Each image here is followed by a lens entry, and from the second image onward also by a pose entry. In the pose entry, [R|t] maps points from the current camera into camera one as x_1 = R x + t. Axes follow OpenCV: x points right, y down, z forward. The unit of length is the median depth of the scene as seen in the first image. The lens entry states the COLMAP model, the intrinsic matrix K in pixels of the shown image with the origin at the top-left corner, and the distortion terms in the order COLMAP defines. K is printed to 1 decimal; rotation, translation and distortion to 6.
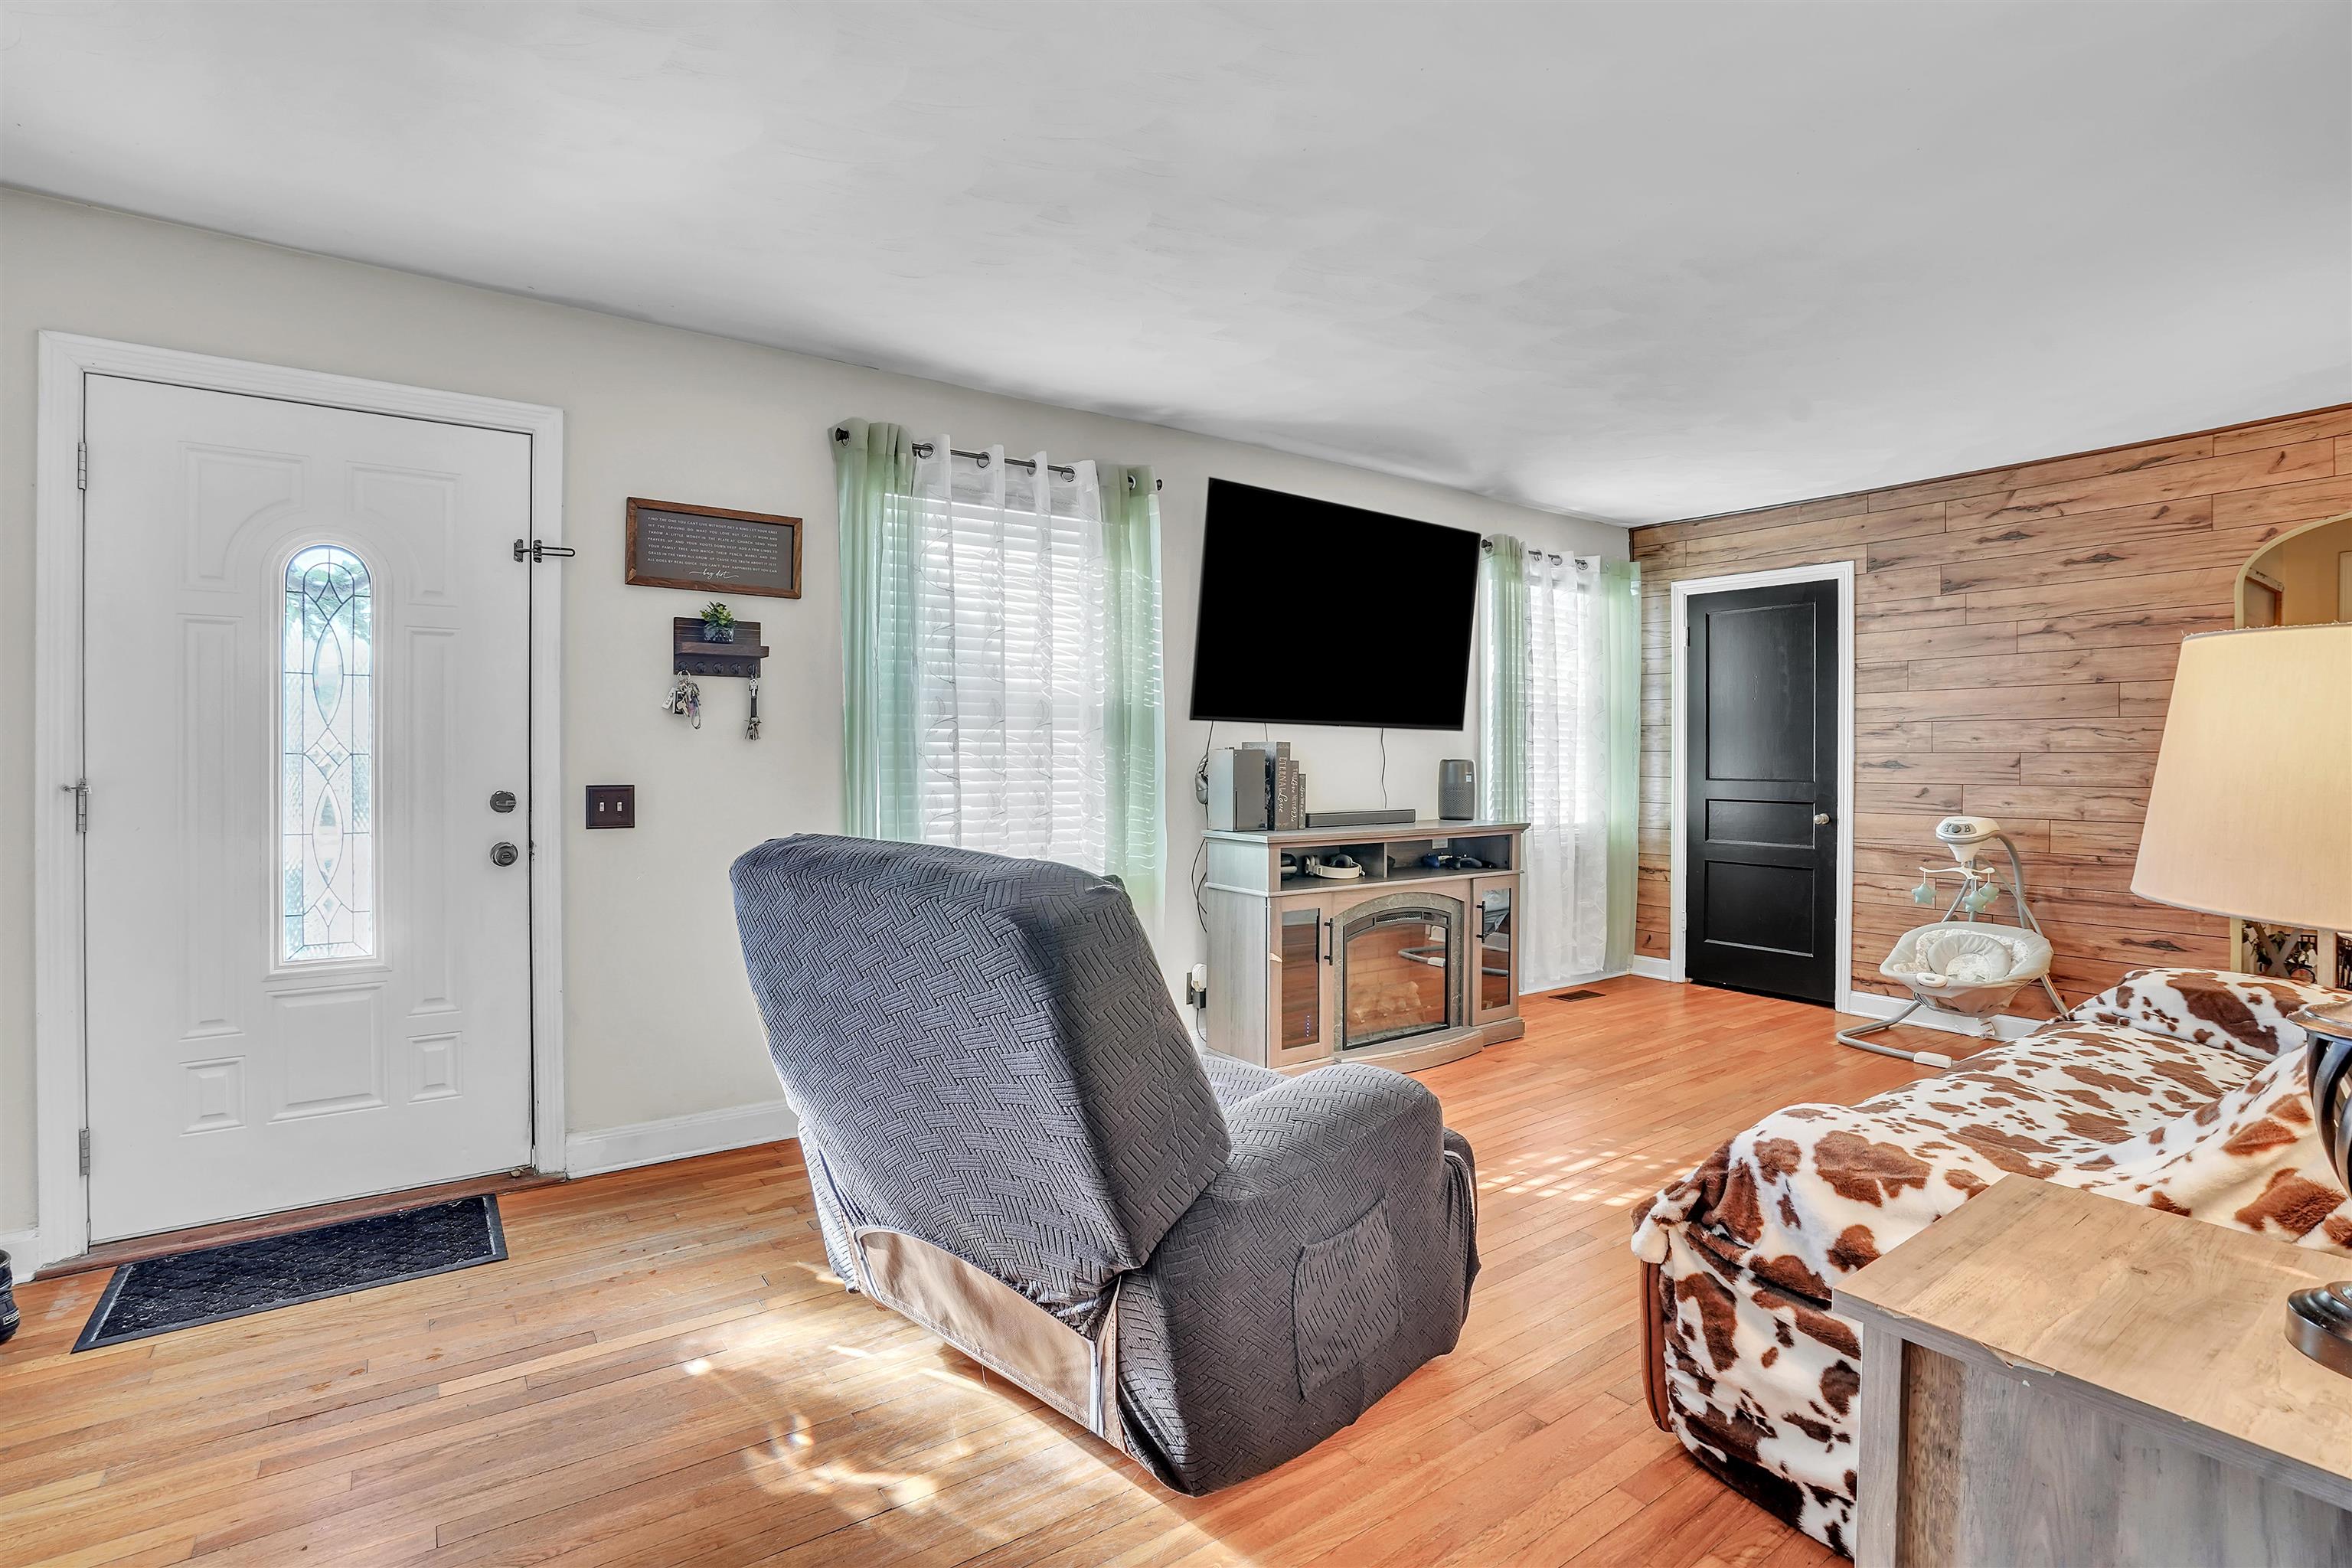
lens RADIAL K [[1067.1, 0, 1158.5], [0, 1067.1, 767.9], [0, 0, 1]] dist [-0.026792, 0.006458]
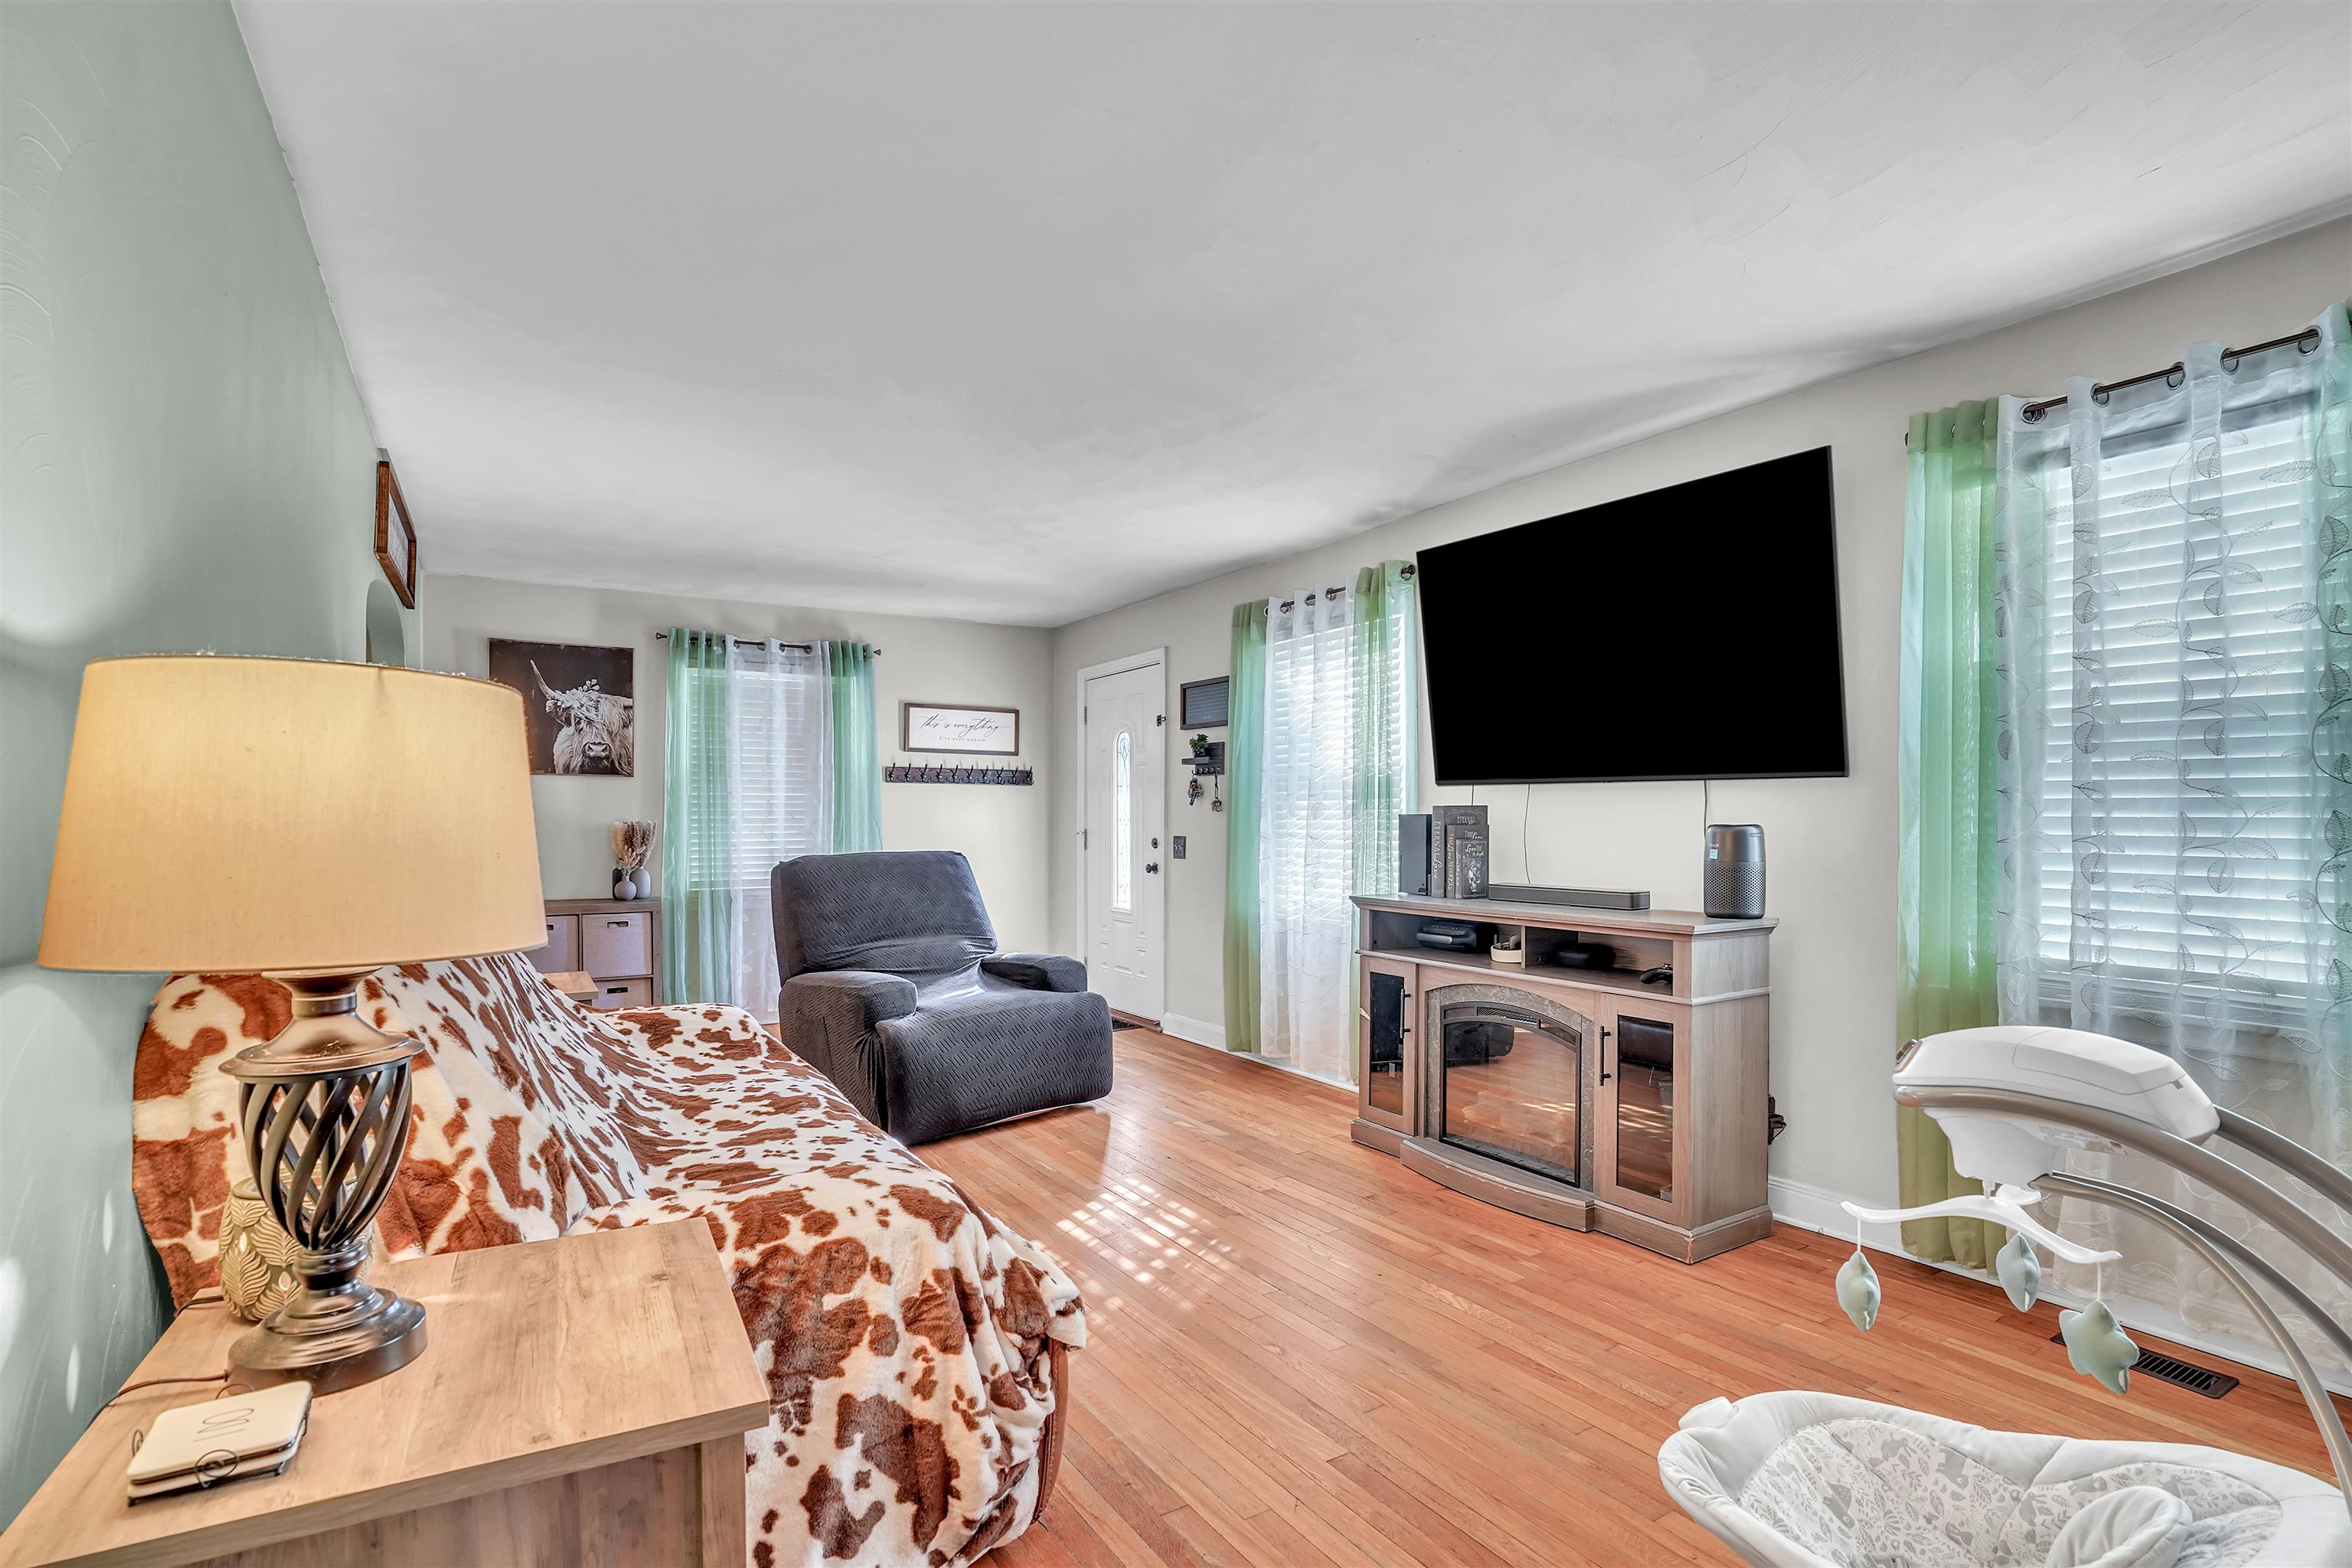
lens RADIAL K [[1067.1, 0, 1209.8], [0, 1067.1, 828.7], [0, 0, 1]] dist [-0.026792, 0.006458]
pose [[0.000425, 0.010392, -0.999946, 1.013567], [0.000871, 0.999946, 0.010392, -0.011713], [1.000000, -0.000875, 0.000416, 0.753281]]
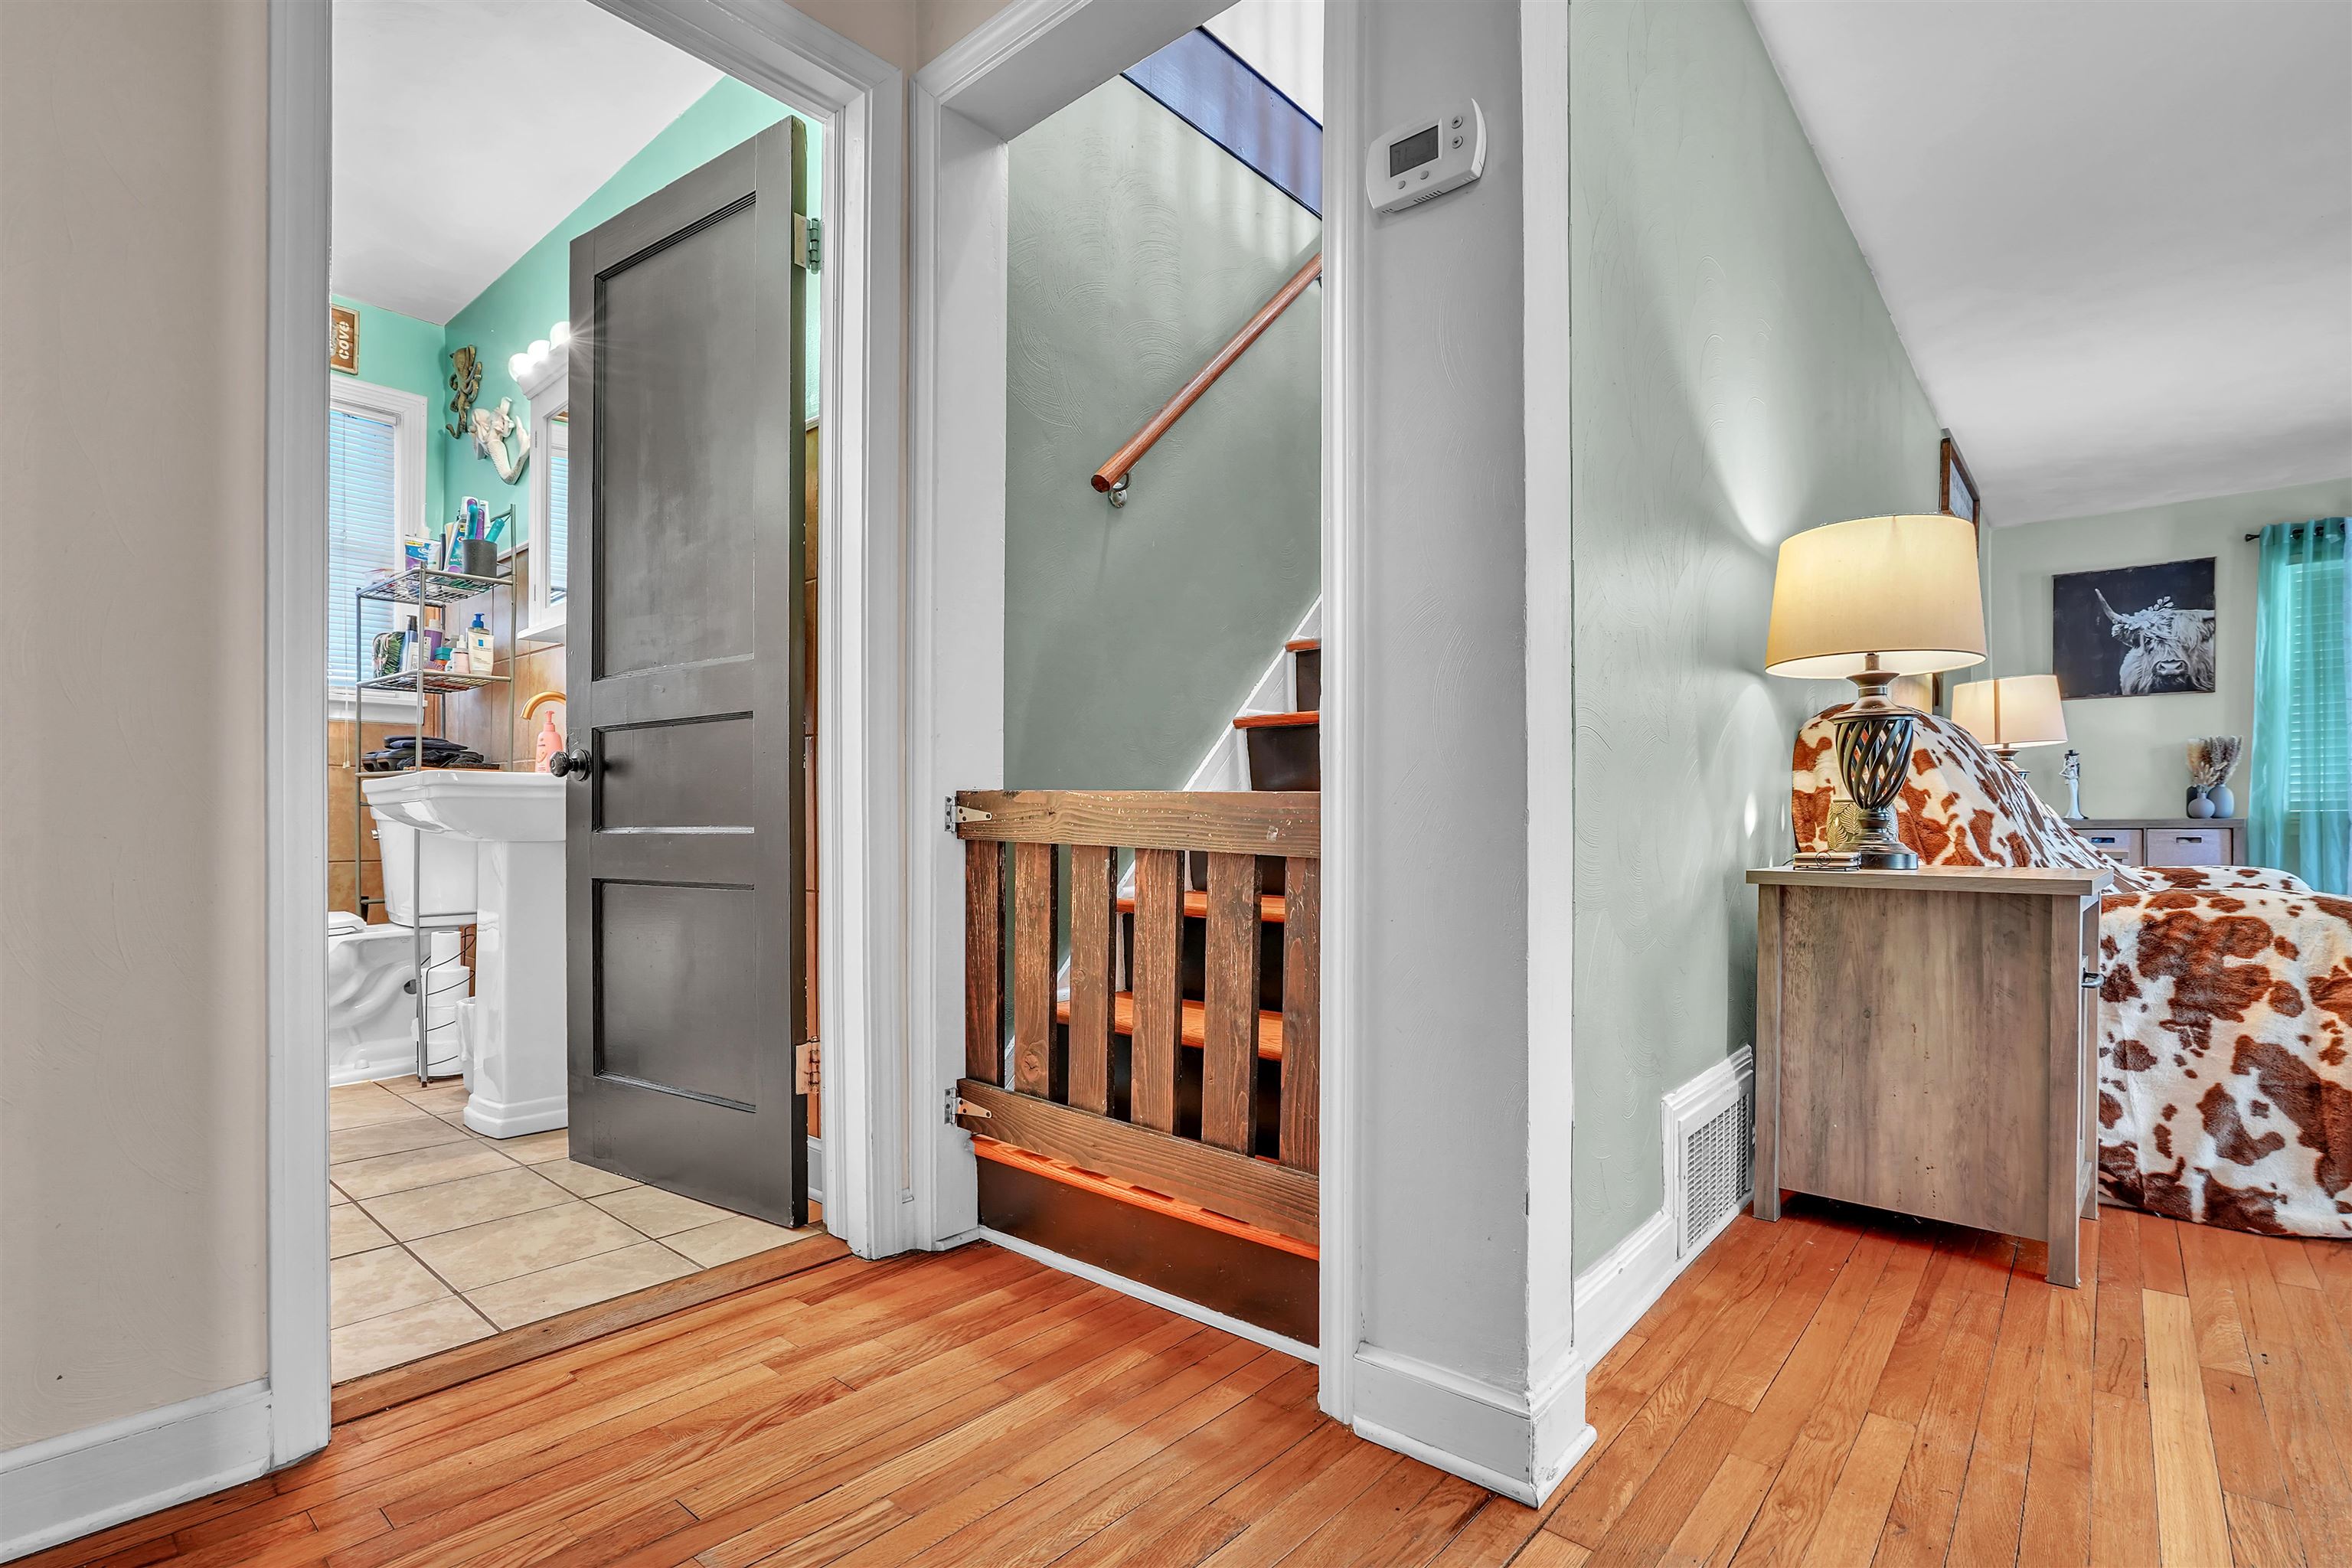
lens RADIAL K [[1067.1, 0, 1180.1], [0, 1067.1, 794.1], [0, 0, 1]] dist [-0.026792, 0.006458]
pose [[-0.967580, -0.004274, -0.252529, 1.185535], [-0.002577, 0.999972, -0.007052, 0.070047], [0.252552, -0.006173, -0.967564, 0.921400]]
